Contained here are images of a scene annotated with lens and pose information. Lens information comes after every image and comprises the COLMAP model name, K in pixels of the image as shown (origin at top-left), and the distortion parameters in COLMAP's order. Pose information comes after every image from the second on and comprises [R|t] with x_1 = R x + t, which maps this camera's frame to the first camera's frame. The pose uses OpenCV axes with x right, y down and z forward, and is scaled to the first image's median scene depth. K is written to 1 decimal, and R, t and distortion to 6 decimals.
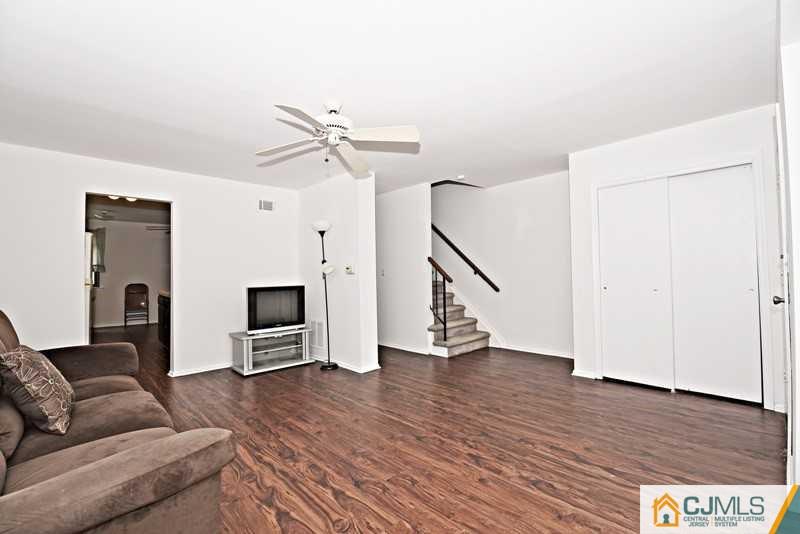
lens RADIAL K [[356.8, 0, 405.5], [0, 356.8, 267.4], [0, 0, 1]] dist [-0.005179, -0.005684]
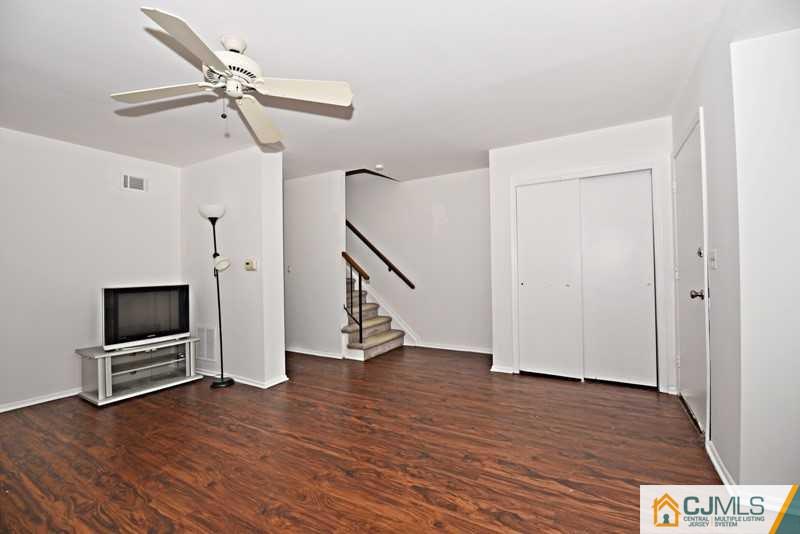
lens RADIAL K [[345.1, 0, 404.0], [0, 345.1, 265.9], [0, 0, 1]] dist [-0.005608, -0.007547]
pose [[0.959916, 0.004201, 0.280257, -0.047947], [-0.005093, 0.999984, 0.002456, 0.005527], [-0.280243, -0.003785, 0.959922, 0.163669]]
